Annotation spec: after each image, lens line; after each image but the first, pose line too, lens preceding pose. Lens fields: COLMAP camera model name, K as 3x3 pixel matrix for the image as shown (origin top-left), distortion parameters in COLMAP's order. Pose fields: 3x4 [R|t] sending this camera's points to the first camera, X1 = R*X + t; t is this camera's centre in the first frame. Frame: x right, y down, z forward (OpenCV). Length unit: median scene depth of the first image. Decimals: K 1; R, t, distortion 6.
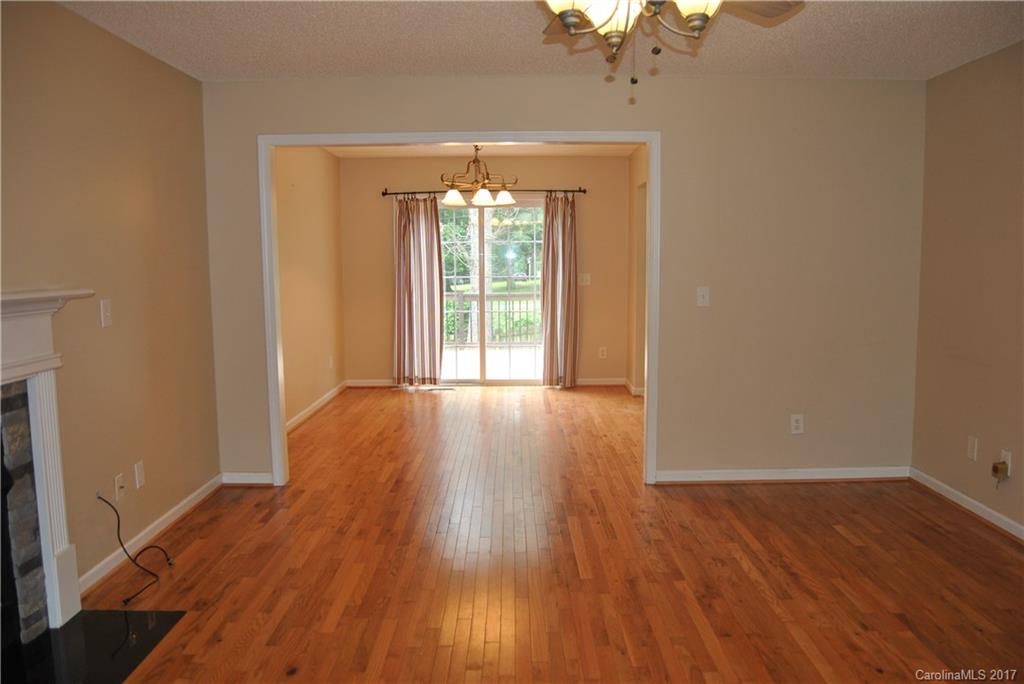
lens RADIAL K [[815.1, 0, 515.2], [0, 815.1, 345.5], [0, 0, 1]] dist [-0.080229, 0.022812]
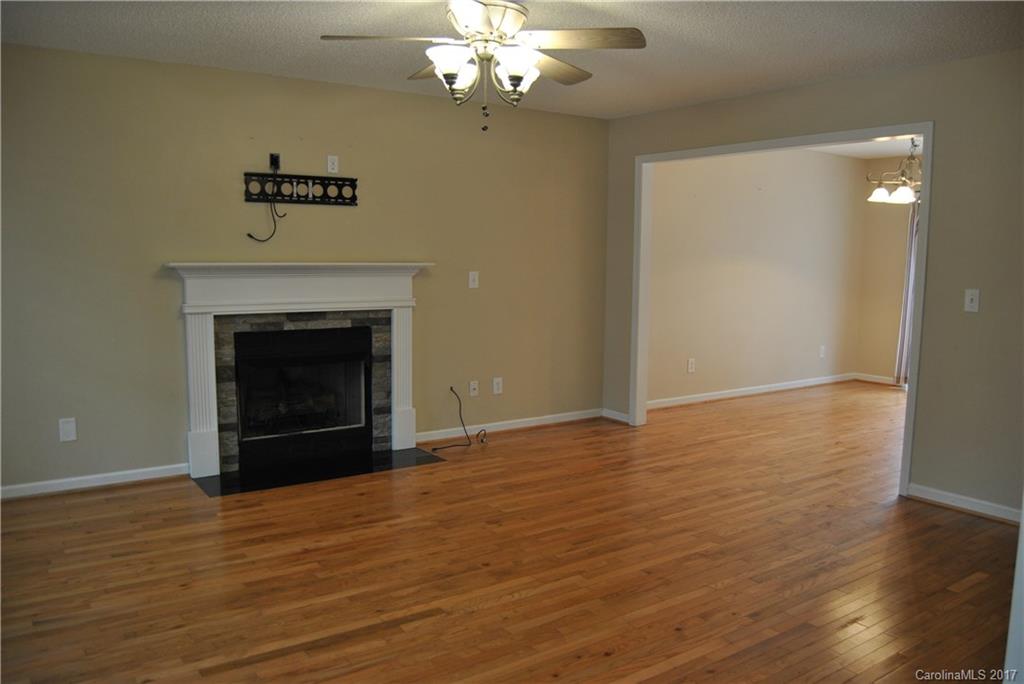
lens RADIAL K [[815.1, 0, 517.8], [0, 815.1, 341.6], [0, 0, 1]] dist [-0.080229, 0.022812]
pose [[0.568109, 0.102264, -0.816575, 0.994005], [-0.104806, 0.993160, 0.051464, -0.011735], [0.816252, 0.056345, 0.574941, 0.139040]]
